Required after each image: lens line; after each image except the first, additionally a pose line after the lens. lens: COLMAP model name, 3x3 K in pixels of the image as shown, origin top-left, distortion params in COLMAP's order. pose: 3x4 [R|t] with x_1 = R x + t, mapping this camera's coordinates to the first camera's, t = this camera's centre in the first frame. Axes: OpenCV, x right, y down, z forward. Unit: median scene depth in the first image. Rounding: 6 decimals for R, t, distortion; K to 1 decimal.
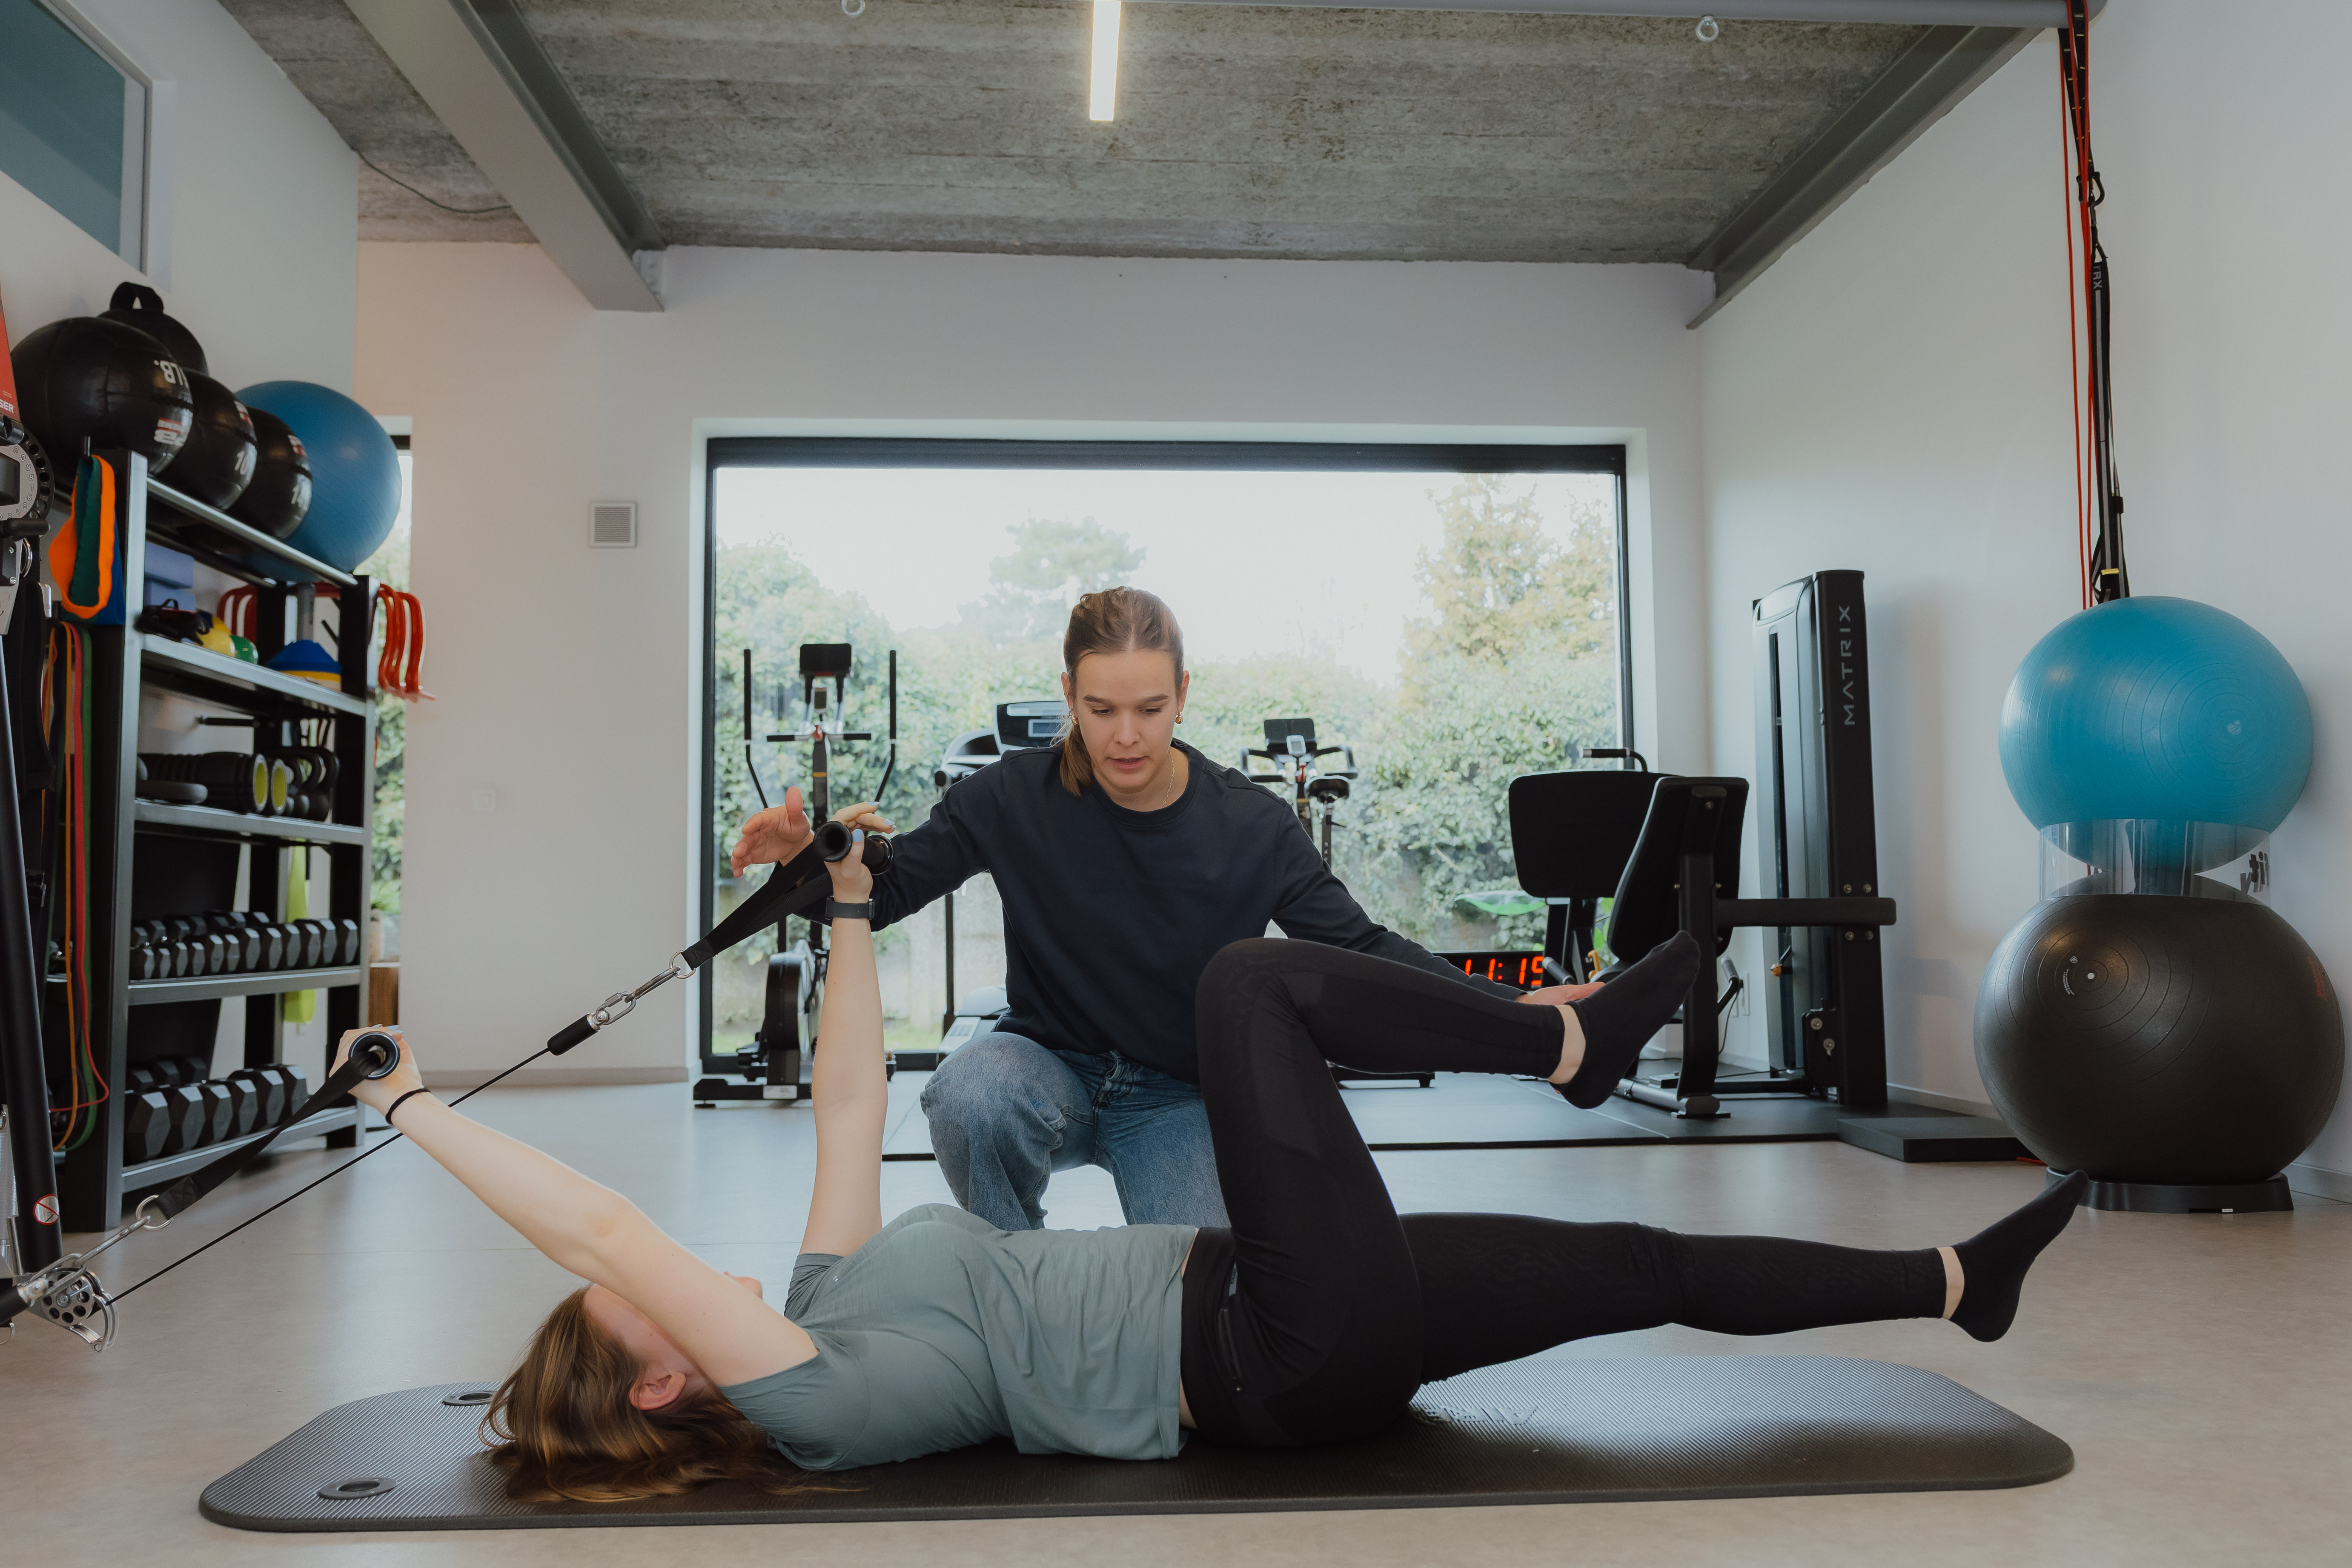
lens RADIAL K [[2018.0, 0, 1176.0], [0, 2018.0, 784.0], [0, 0, 1]] dist [-0.006388, -0.001635]
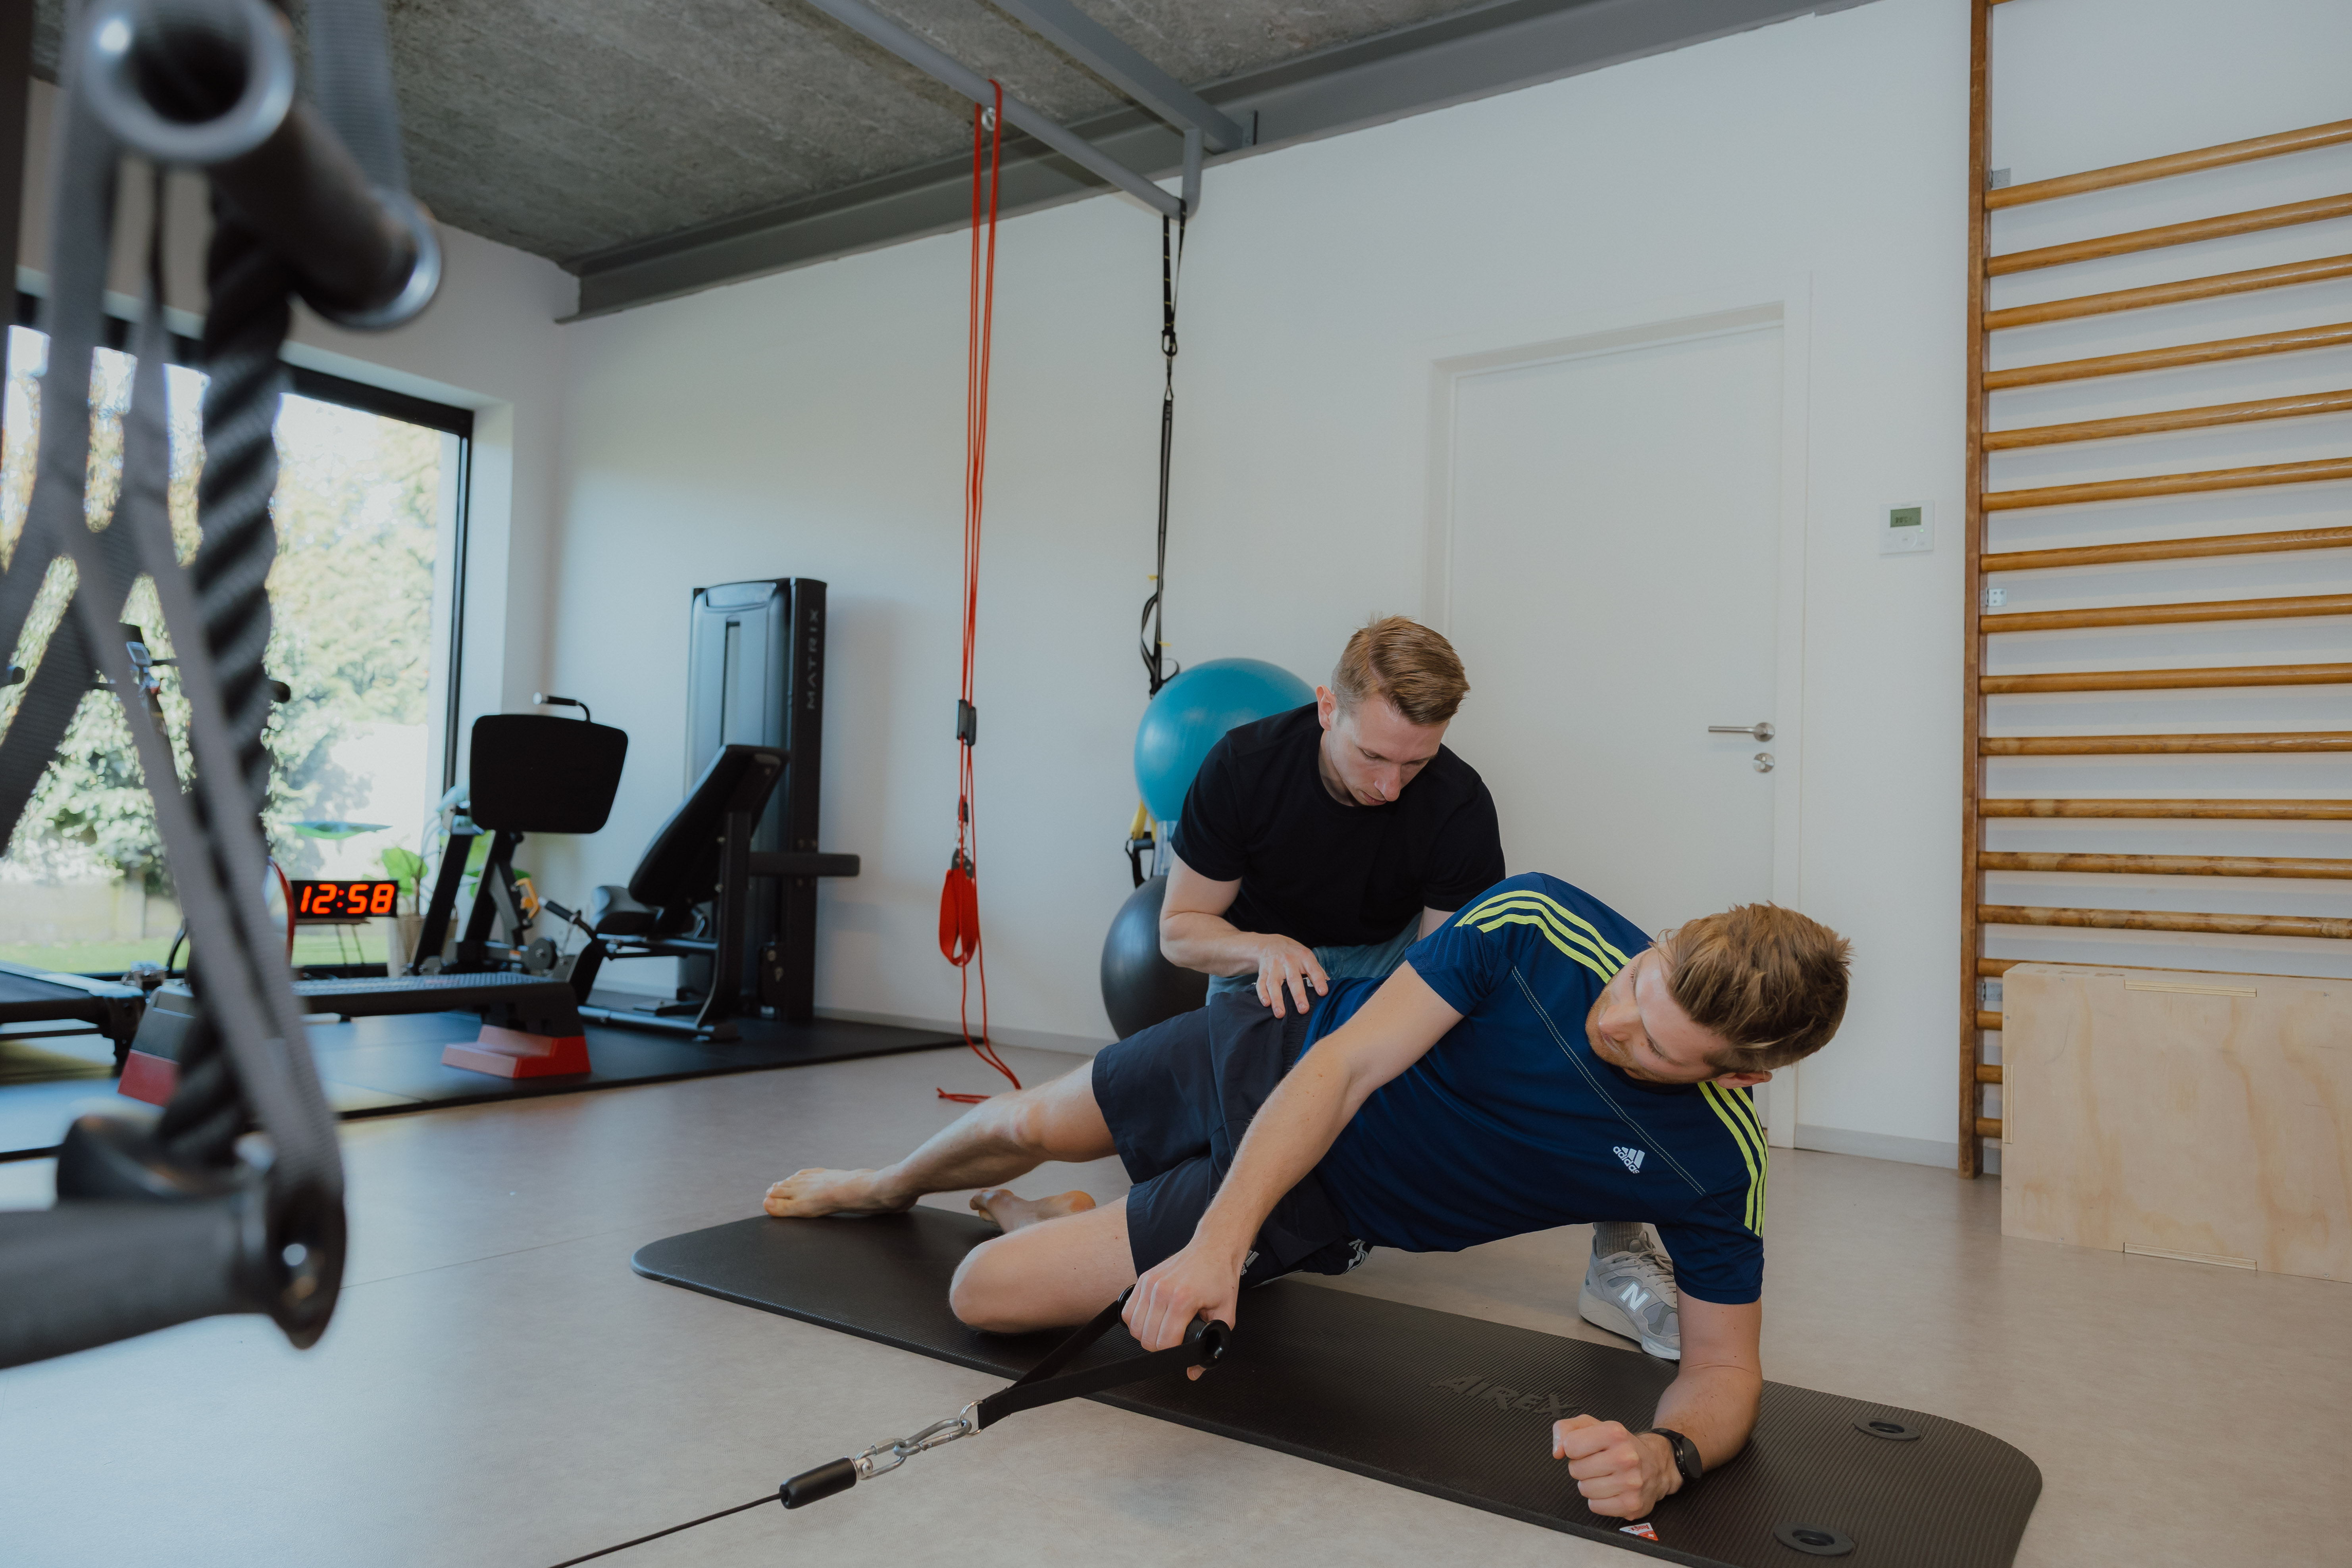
lens RADIAL K [[1579.3, 0, 1176.0], [0, 1579.3, 784.0], [0, 0, 1]] dist [0.000452, -0.000066]
pose [[0.633675, 0.065990, 0.770780, -0.241038], [-0.093759, 0.995562, -0.008153, 0.003455], [-0.767897, -0.067101, 0.637050, 0.217148]]
